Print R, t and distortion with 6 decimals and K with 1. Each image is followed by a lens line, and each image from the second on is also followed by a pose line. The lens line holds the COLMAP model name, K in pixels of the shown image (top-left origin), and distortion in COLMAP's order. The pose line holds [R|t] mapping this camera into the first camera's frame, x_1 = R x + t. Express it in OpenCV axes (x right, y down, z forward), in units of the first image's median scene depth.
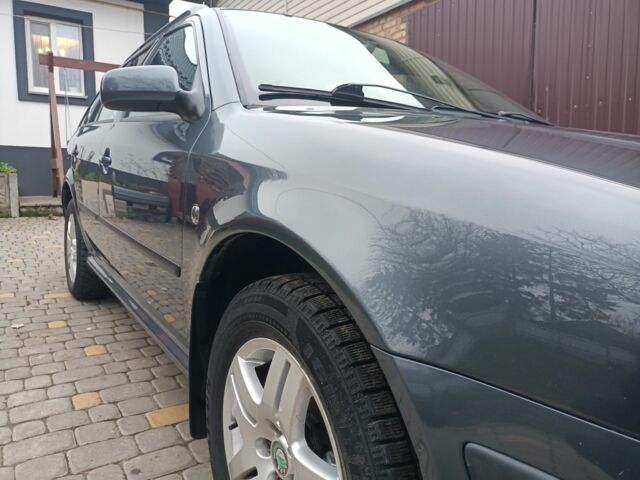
lens RADIAL K [[476.7, 0, 319.1], [0, 476.7, 246.2], [0, 0, 1]] dist [0.021111, -0.020956]
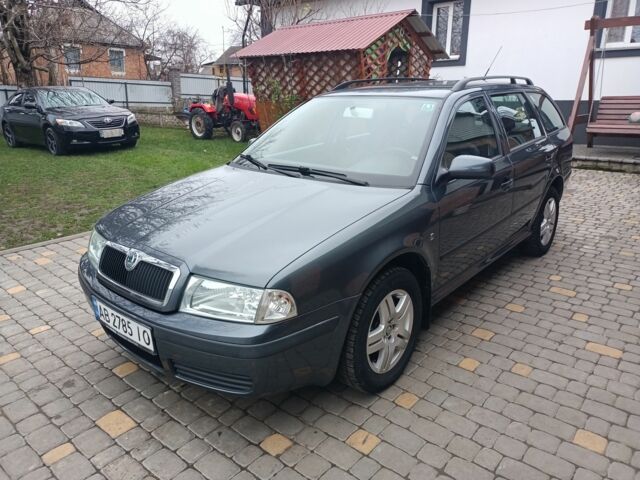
lens RADIAL K [[476.7, 0, 317.2], [0, 476.7, 240.3], [0, 0, 1]] dist [0.021111, -0.020956]
pose [[0.258288, 0.257814, -0.931031, 1.653753], [-0.121921, 0.964726, 0.233321, -0.325914], [0.958344, 0.053248, 0.280610, 0.383545]]
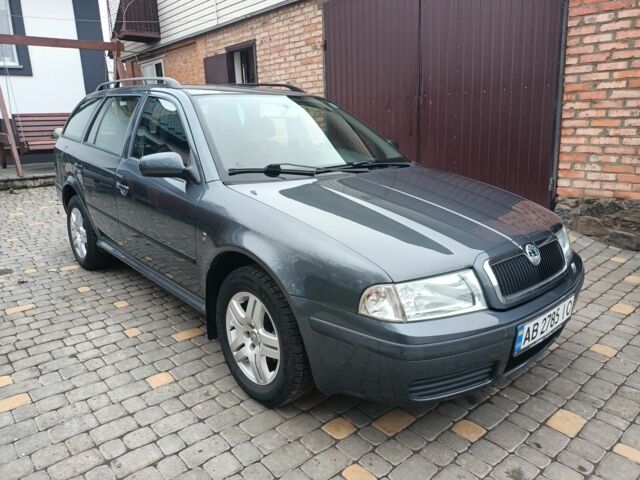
lens RADIAL K [[476.7, 0, 321.2], [0, 476.7, 241.9], [0, 0, 1]] dist [0.021111, -0.020956]
pose [[0.990136, -0.066441, 0.123351, -0.003090], [0.051094, 0.991008, 0.123660, -0.151880], [-0.130458, -0.116138, 0.984628, -0.632080]]
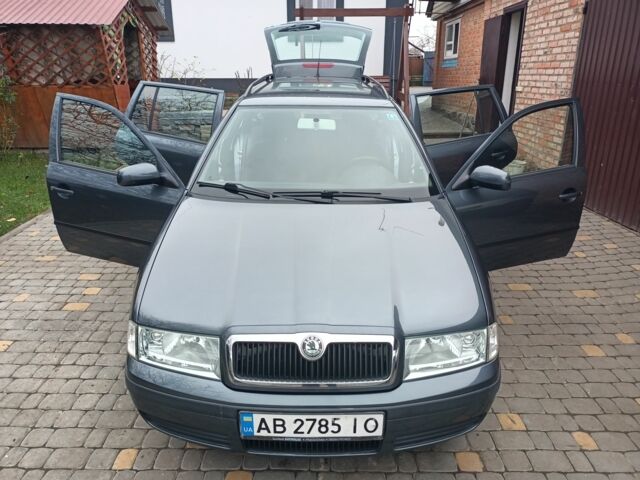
lens RADIAL K [[476.7, 0, 321.6], [0, 476.7, 239.5], [0, 0, 1]] dist [0.021111, -0.020956]
pose [[0.828520, 0.178522, -0.530739, 0.999103], [-0.062737, 0.971444, 0.228824, -0.373037], [0.556434, -0.156288, 0.816061, -0.384149]]
